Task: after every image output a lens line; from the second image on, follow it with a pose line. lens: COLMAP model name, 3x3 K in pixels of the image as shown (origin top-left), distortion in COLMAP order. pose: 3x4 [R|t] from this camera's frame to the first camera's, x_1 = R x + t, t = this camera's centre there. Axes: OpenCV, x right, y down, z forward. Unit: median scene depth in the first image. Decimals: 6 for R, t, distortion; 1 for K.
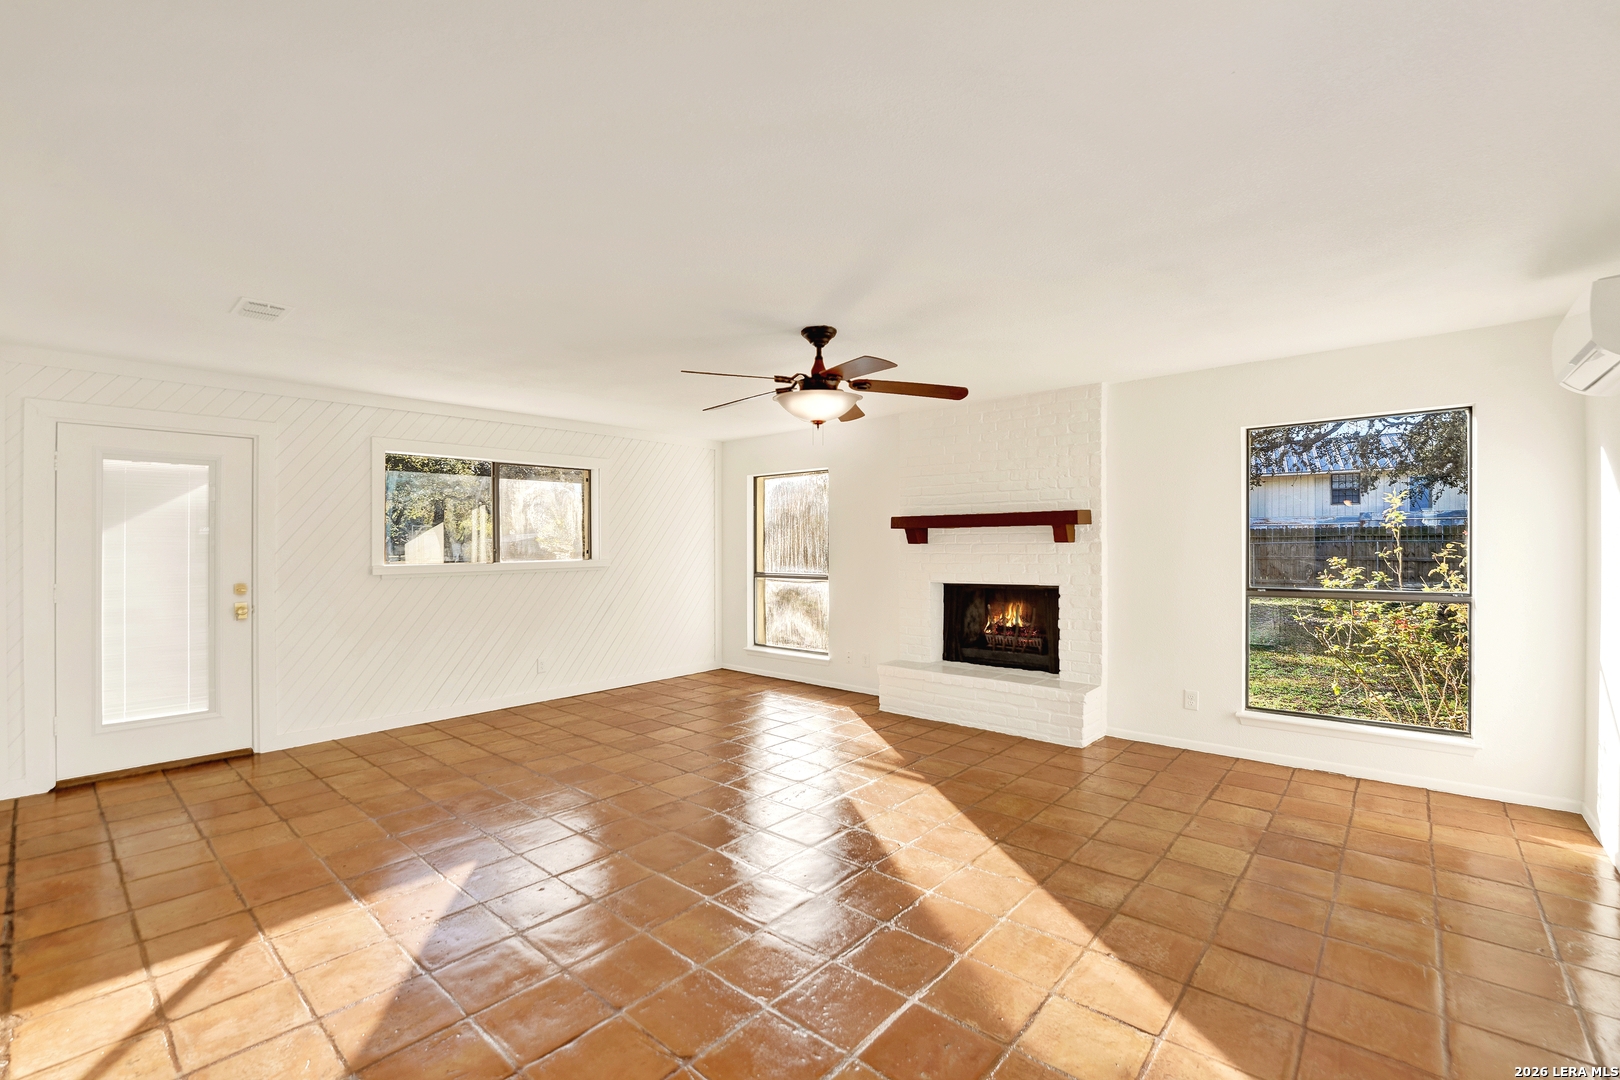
lens RADIAL K [[685.6, 0, 805.1], [0, 685.6, 551.2], [0, 0, 1]] dist [-0.000318, -0.000217]
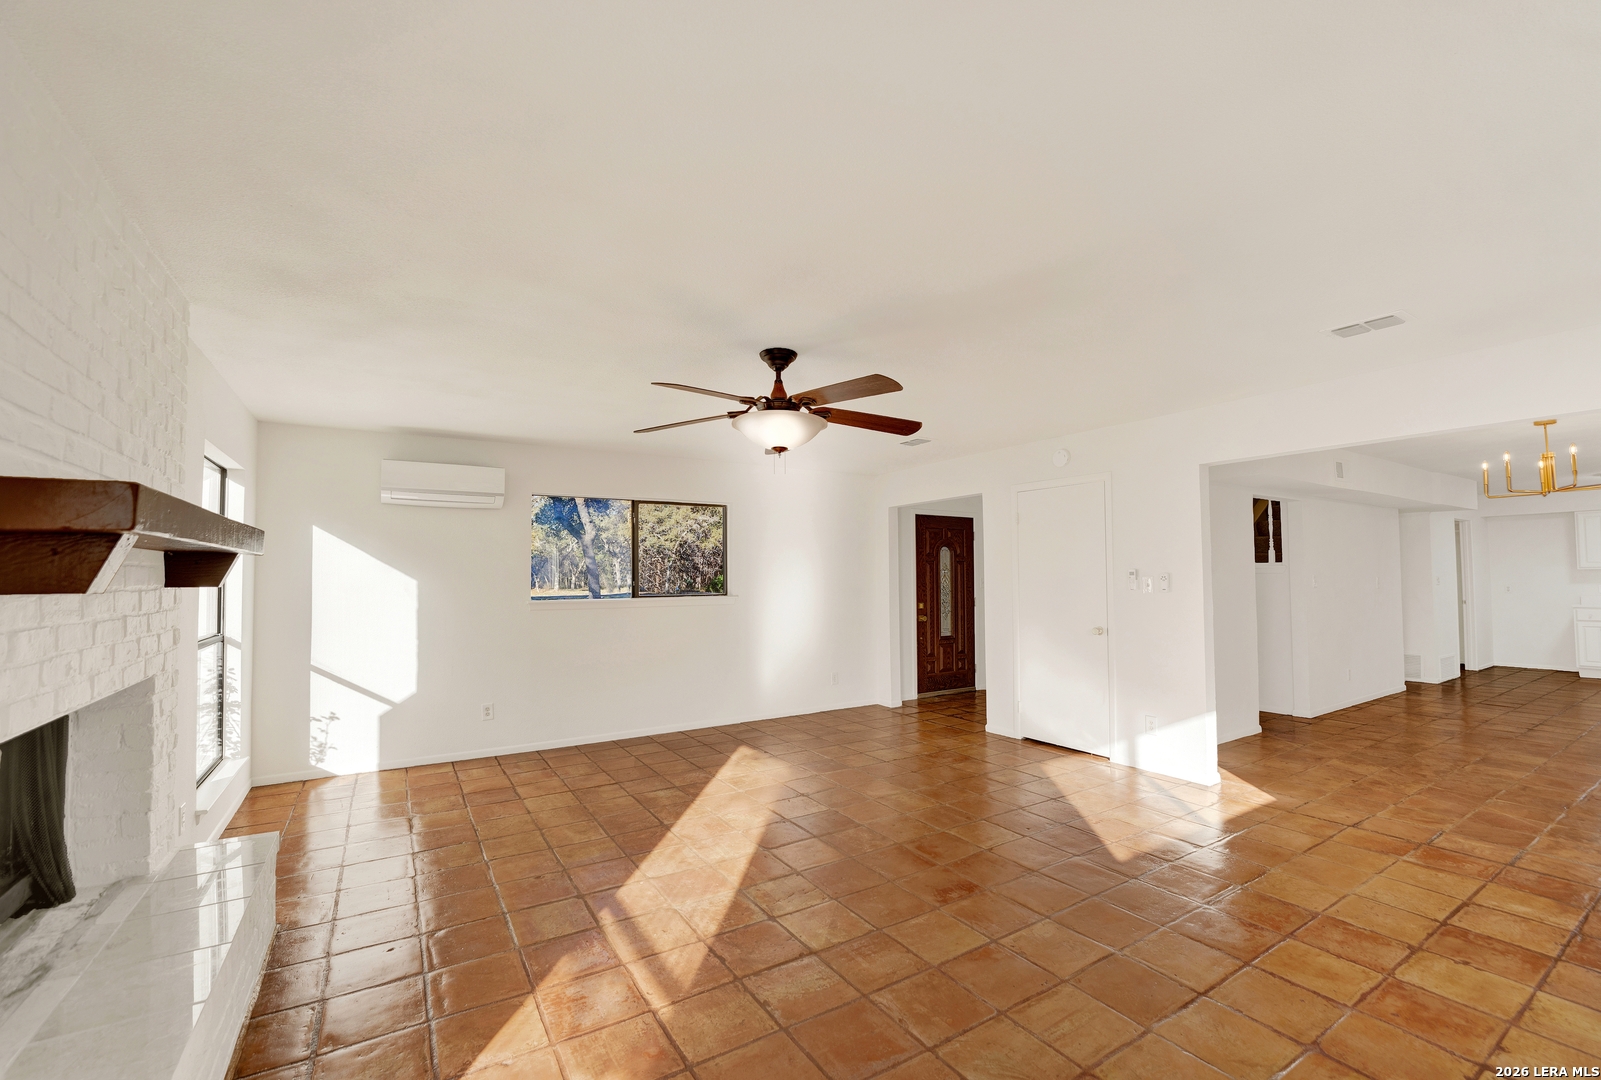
lens RADIAL K [[670.6, 0, 805.5], [0, 670.6, 542.9], [0, 0, 1]] dist [-0.004239, -0.000489]
pose [[-0.956259, 0.021076, 0.291761, -0.273650], [0.006352, 0.998662, -0.051321, -0.011741], [-0.292452, -0.047223, -0.955113, 1.868001]]
